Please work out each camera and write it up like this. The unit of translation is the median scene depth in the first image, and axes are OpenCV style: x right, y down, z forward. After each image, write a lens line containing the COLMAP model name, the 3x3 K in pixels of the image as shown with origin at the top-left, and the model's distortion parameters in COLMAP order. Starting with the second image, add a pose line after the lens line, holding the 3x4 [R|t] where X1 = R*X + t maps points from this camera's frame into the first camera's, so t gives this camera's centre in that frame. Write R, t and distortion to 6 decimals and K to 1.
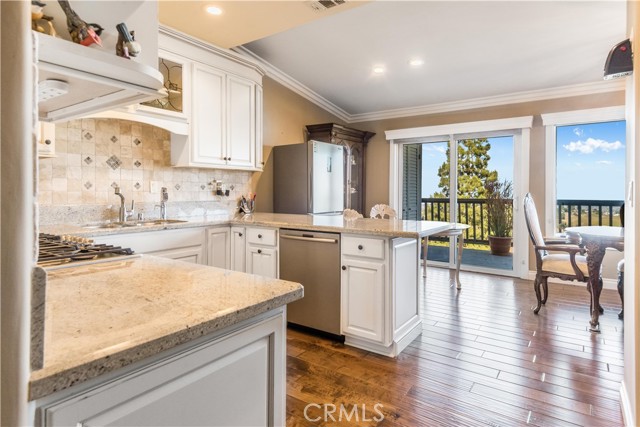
lens RADIAL K [[350.1, 0, 332.3], [0, 350.1, 194.9], [0, 0, 1]] dist [0.002380, -0.000046]
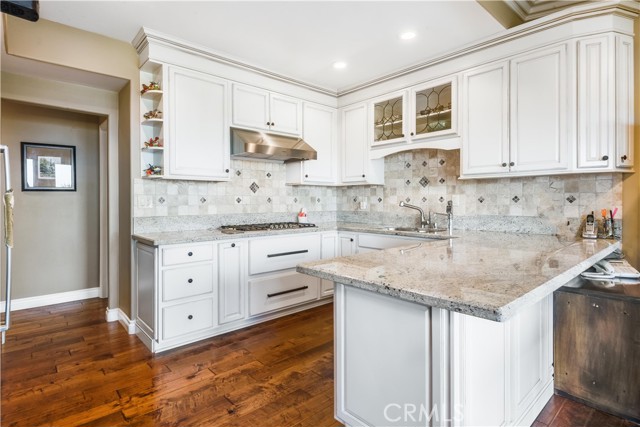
lens RADIAL K [[328.2, 0, 301.6], [0, 328.2, 203.2], [0, 0, 1]] dist [0.004245, -0.010742]
pose [[-0.257561, 0.000514, -0.966262, 0.627689], [-0.008460, 0.999960, 0.002787, -0.012812], [0.966225, 0.008892, -0.257546, 0.827621]]
